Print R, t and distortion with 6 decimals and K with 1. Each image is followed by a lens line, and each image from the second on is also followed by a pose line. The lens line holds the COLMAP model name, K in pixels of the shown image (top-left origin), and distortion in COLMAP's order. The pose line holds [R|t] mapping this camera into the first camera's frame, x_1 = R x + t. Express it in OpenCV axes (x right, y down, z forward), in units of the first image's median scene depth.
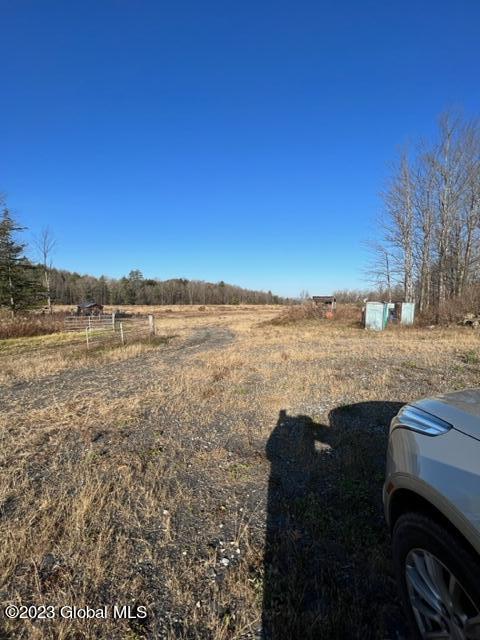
lens RADIAL K [[255.1, 0, 239.3], [0, 255.1, 320.0], [0, 0, 1]] dist [-0.000876, -0.000237]
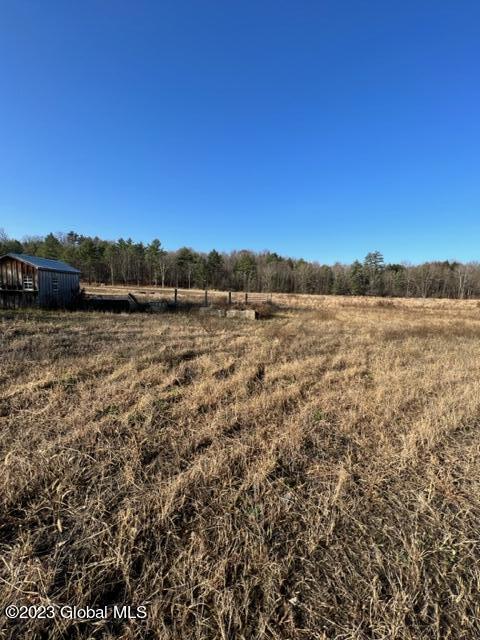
lens RADIAL K [[255.1, 0, 239.3], [0, 255.1, 320.0], [0, 0, 1]] dist [-0.000876, -0.000237]
pose [[0.620762, 0.099222, -0.777695, -0.030508], [-0.080919, 0.994770, 0.062328, -0.003653], [0.779812, 0.024240, 0.625545, 0.165463]]
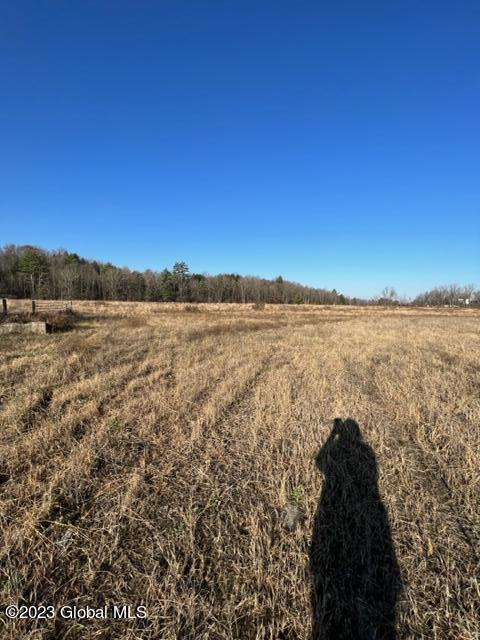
lens RADIAL K [[255.1, 0, 239.3], [0, 255.1, 320.0], [0, 0, 1]] dist [-0.000876, -0.000237]
pose [[0.978689, 0.024170, -0.203923, -0.027391], [-0.024924, 0.999689, -0.001128, -0.003818], [0.203832, 0.006187, 0.978986, 0.166903]]
